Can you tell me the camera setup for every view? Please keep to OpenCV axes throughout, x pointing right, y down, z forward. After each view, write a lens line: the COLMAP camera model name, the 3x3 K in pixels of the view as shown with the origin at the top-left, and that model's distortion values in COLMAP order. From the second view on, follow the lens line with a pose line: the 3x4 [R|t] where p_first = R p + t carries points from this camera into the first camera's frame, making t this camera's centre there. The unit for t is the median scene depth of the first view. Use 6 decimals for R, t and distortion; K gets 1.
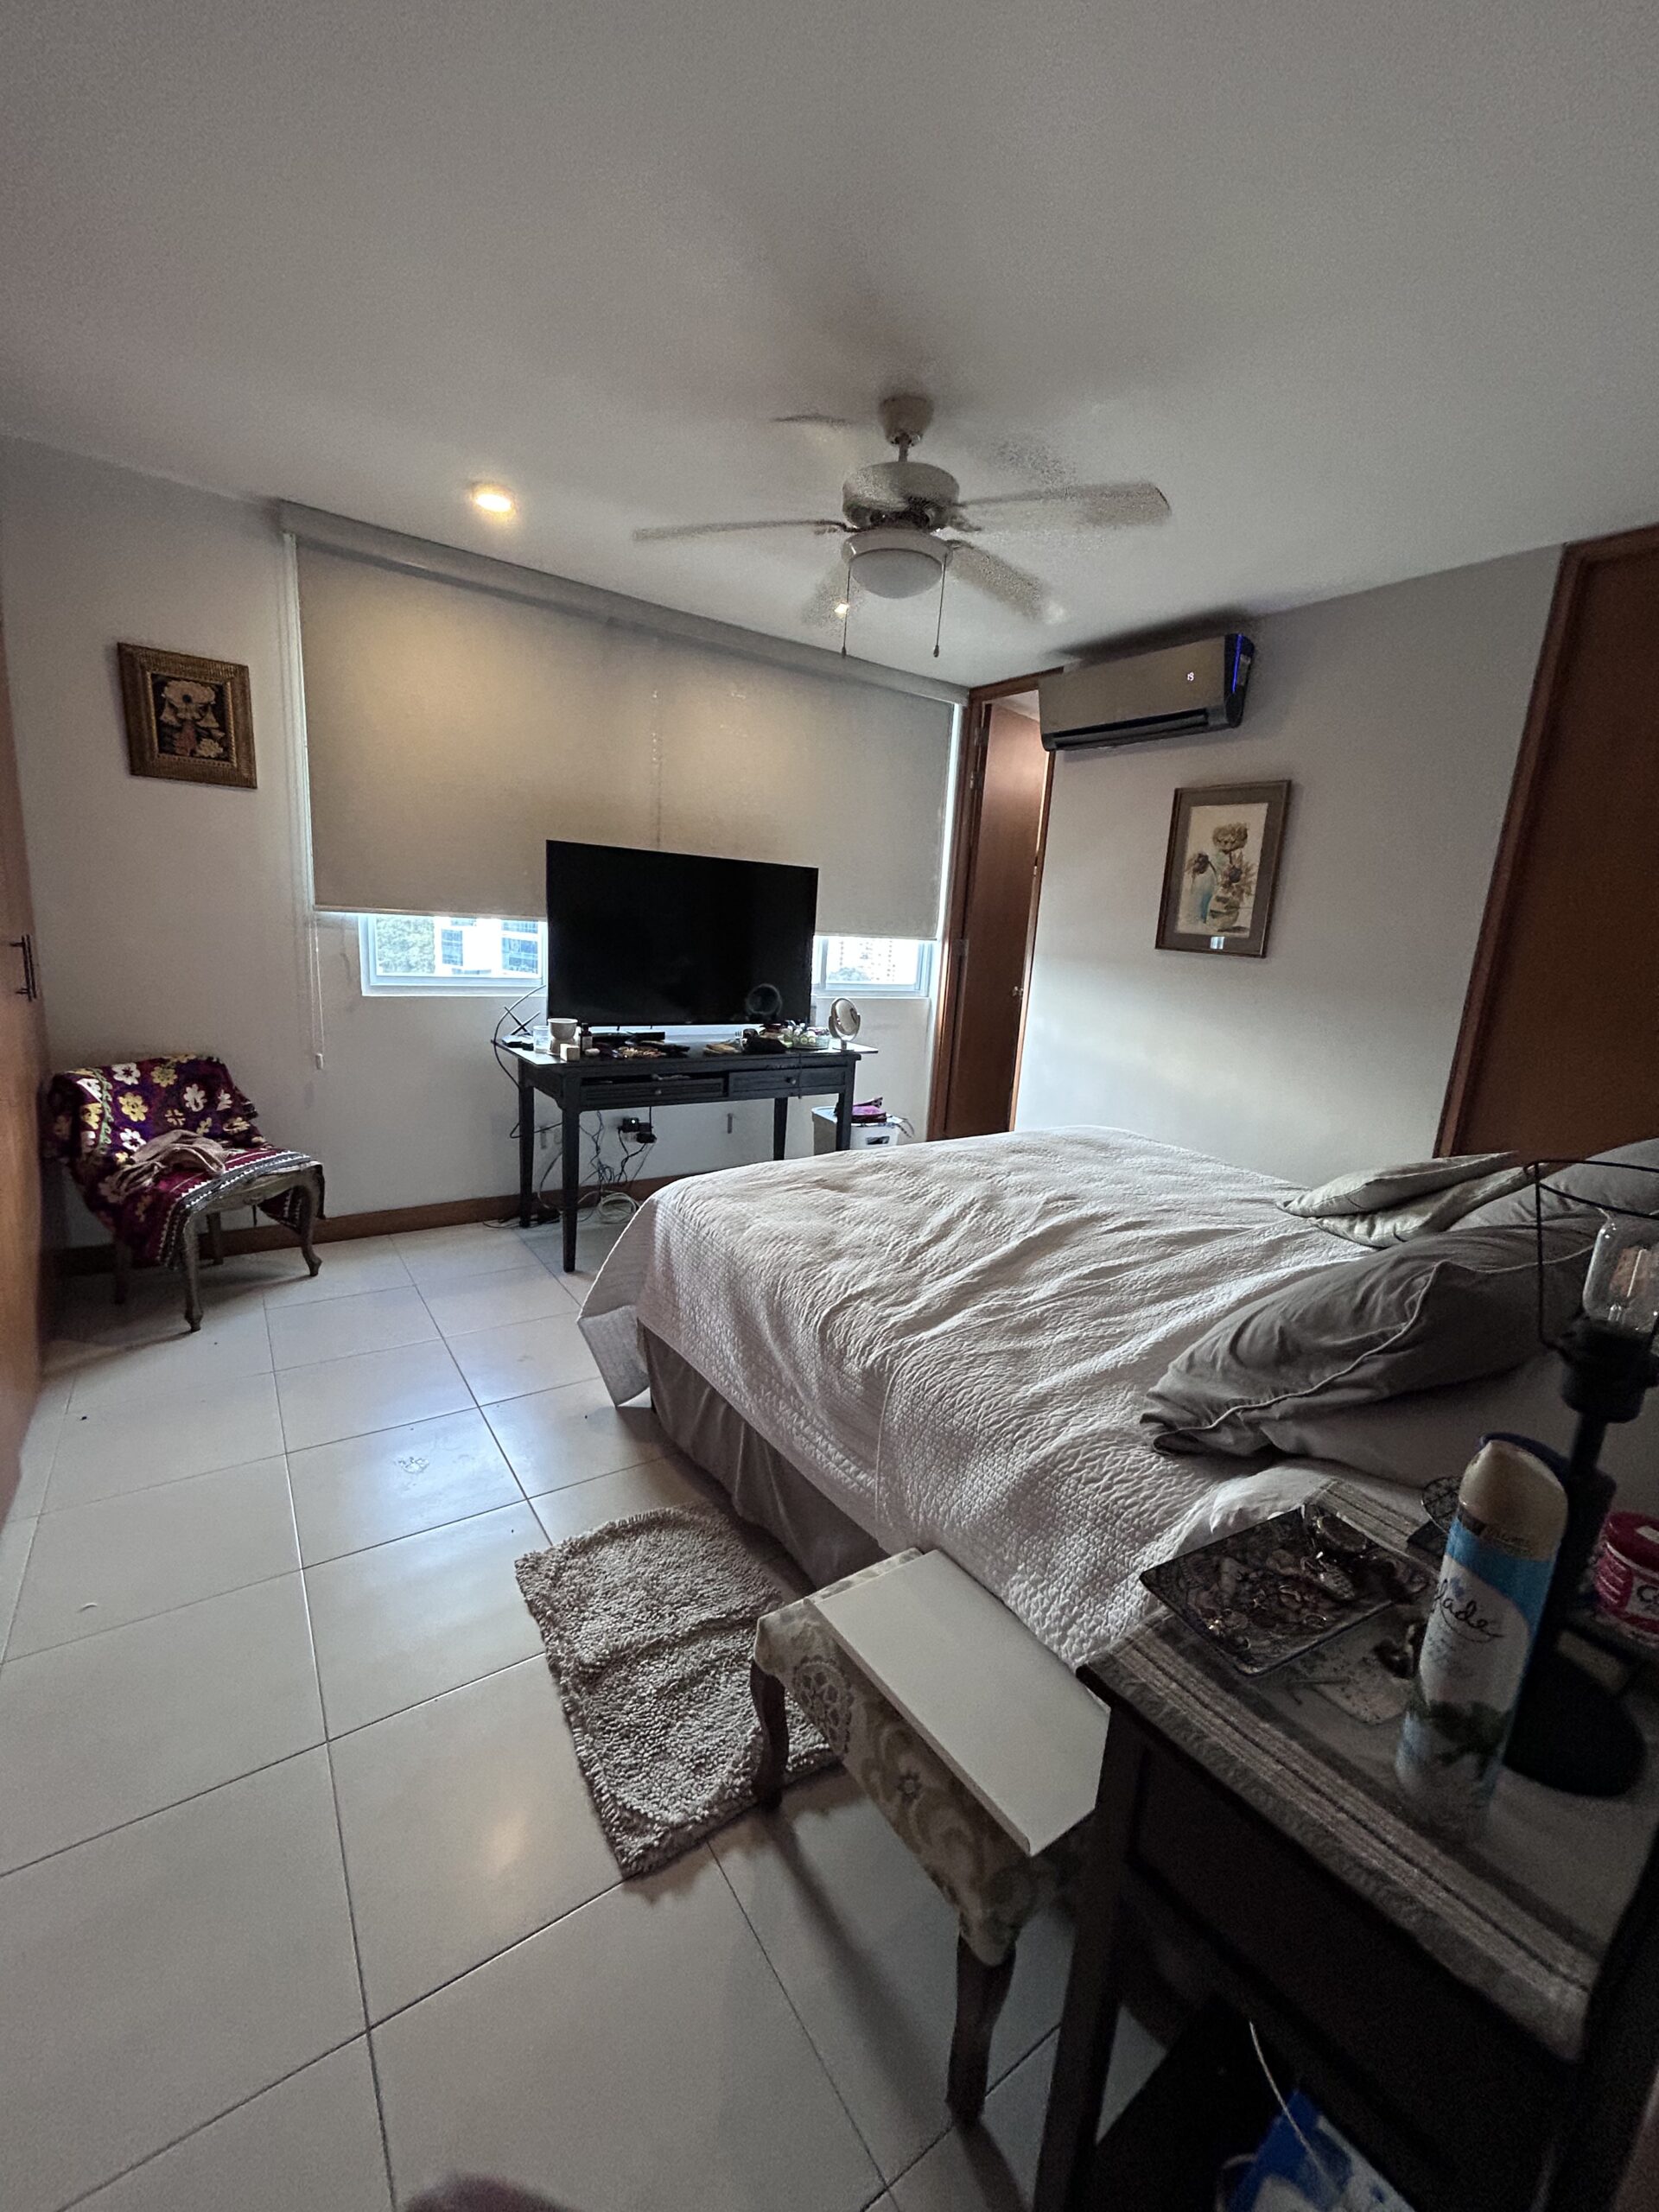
lens RADIAL K [[892.2, 0, 830.3], [0, 892.2, 1100.4], [0, 0, 1]] dist [0.000334, 0.000240]
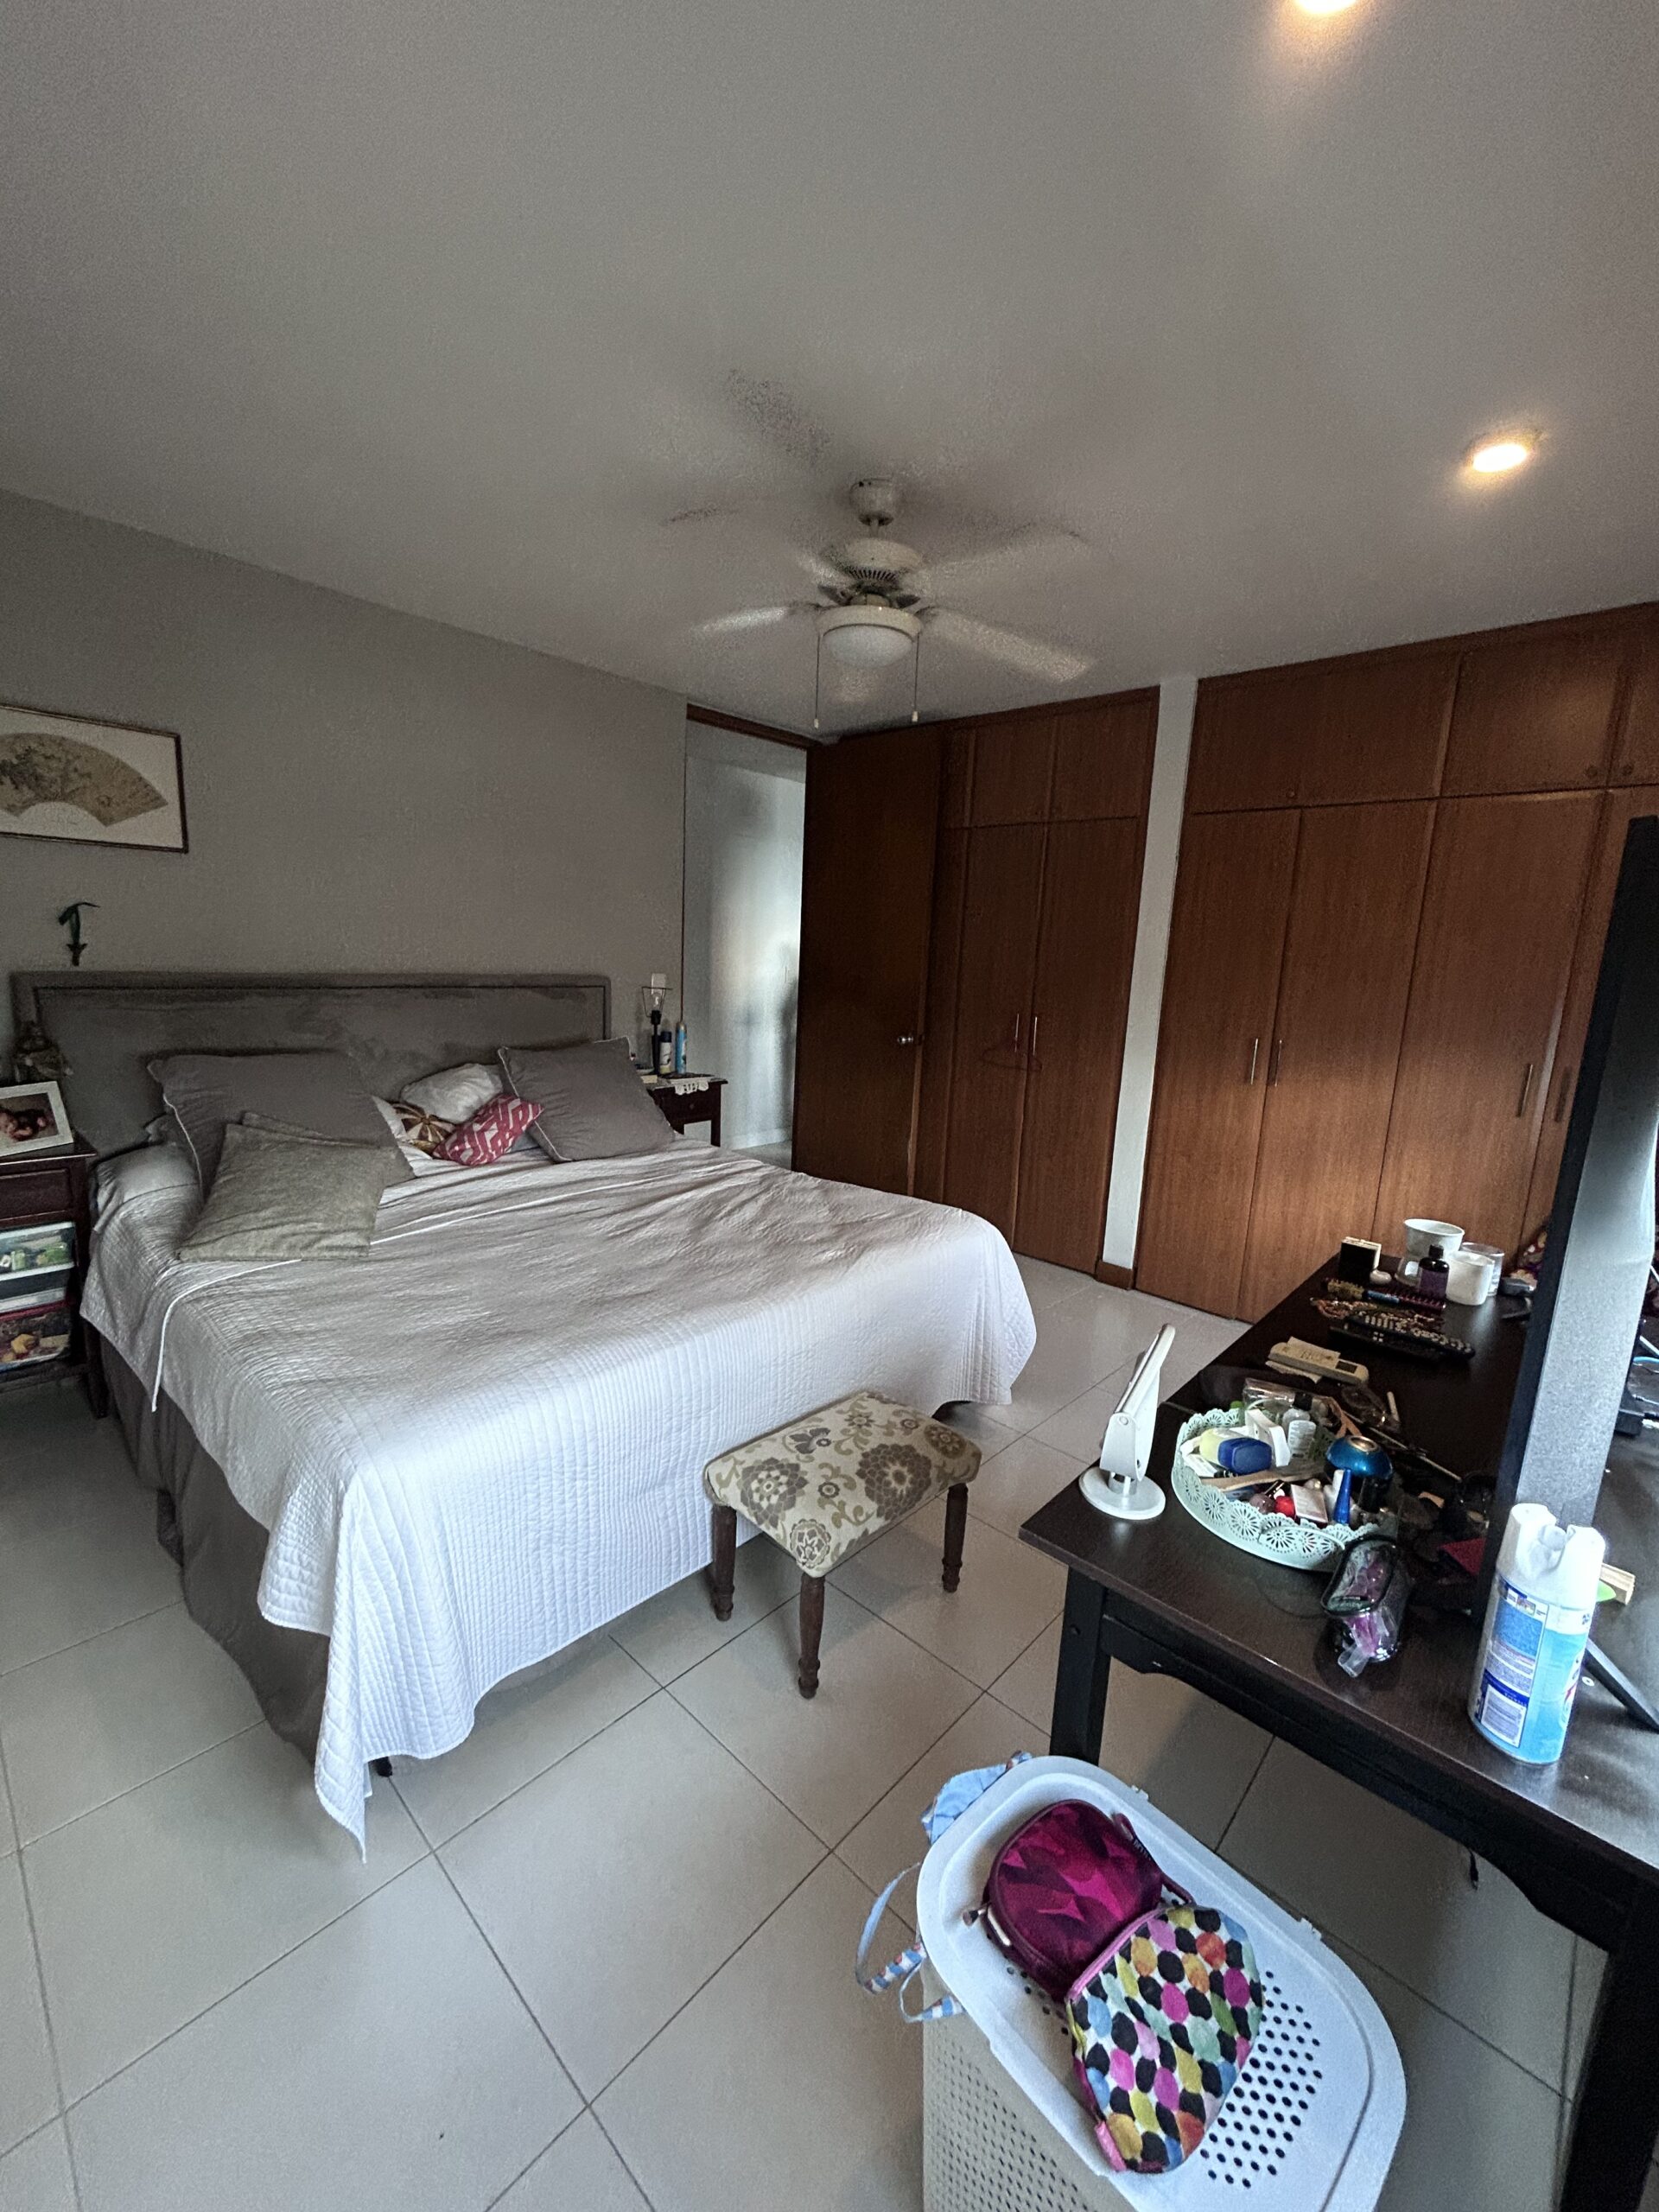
lens RADIAL K [[892.2, 0, 830.3], [0, 892.2, 1100.4], [0, 0, 1]] dist [0.000334, 0.000240]
pose [[-0.971189, -0.064702, -0.229359, 0.288231], [-0.145499, 0.923222, 0.355655, -0.428839], [0.188737, 0.378780, -0.906037, 1.945565]]
